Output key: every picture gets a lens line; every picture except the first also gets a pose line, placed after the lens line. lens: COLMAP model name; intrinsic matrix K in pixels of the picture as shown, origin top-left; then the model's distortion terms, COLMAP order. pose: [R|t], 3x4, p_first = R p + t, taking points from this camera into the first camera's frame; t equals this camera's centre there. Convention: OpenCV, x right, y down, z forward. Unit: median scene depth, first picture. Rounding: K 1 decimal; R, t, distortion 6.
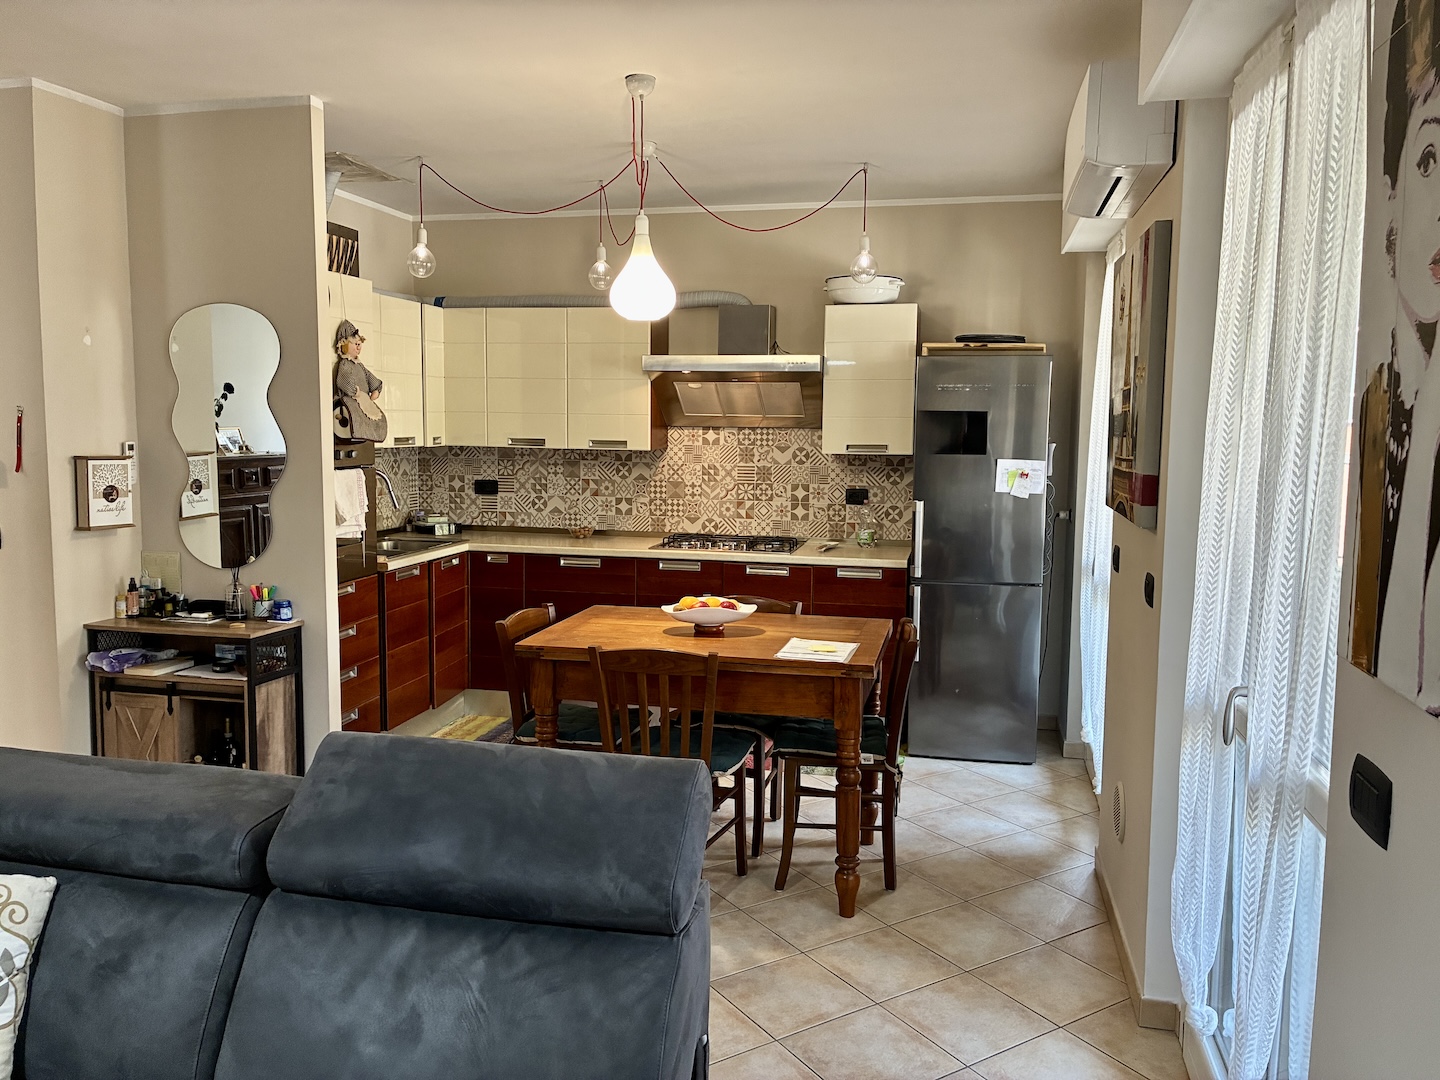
lens RADIAL K [[1075.5, 0, 722.3], [0, 1075.5, 551.1], [0, 0, 1]] dist [0.049718, -0.061515]
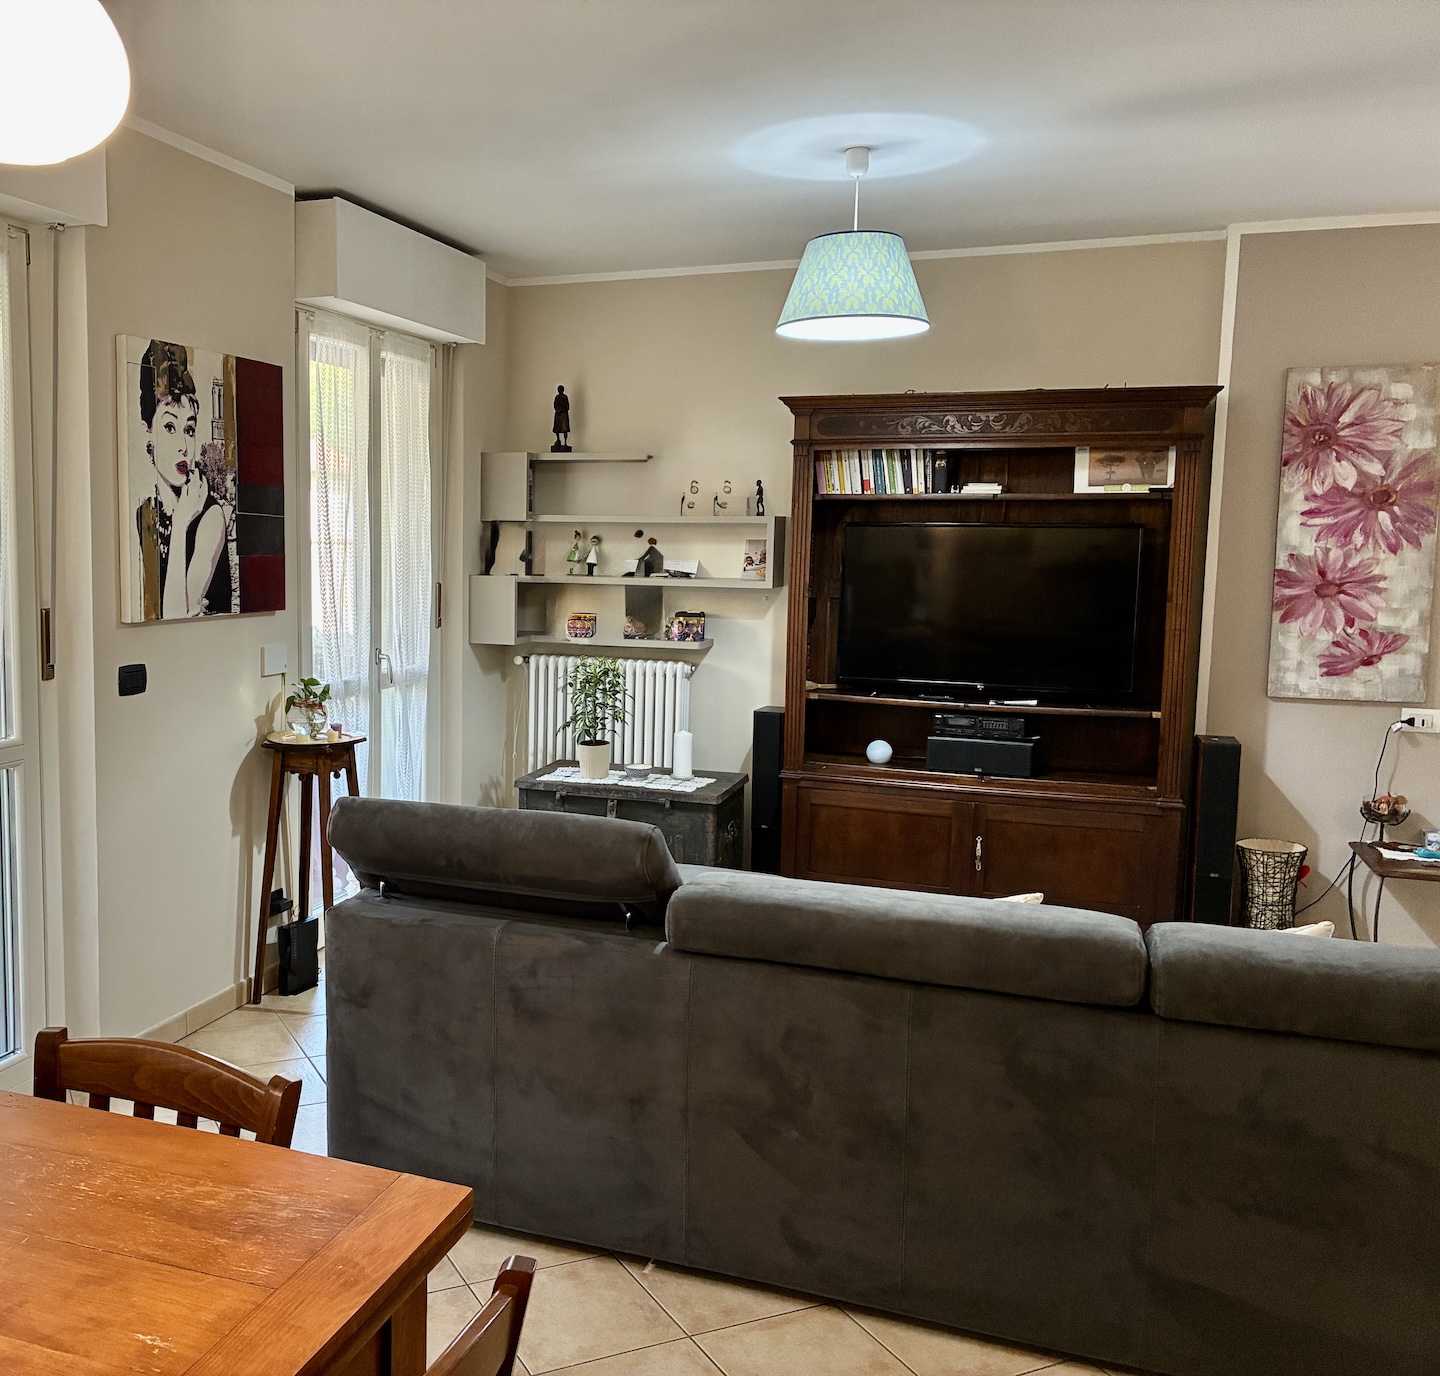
lens RADIAL K [[1397.5, 0, 574.6], [0, 1397.5, 686.4], [0, 0, 1]] dist [0.018326, 0.000000]
pose [[-0.990041, -0.039449, 0.135140, -0.189135], [-0.007261, 0.972968, 0.230827, -0.114950], [-0.140593, 0.227547, -0.963564, 0.937676]]
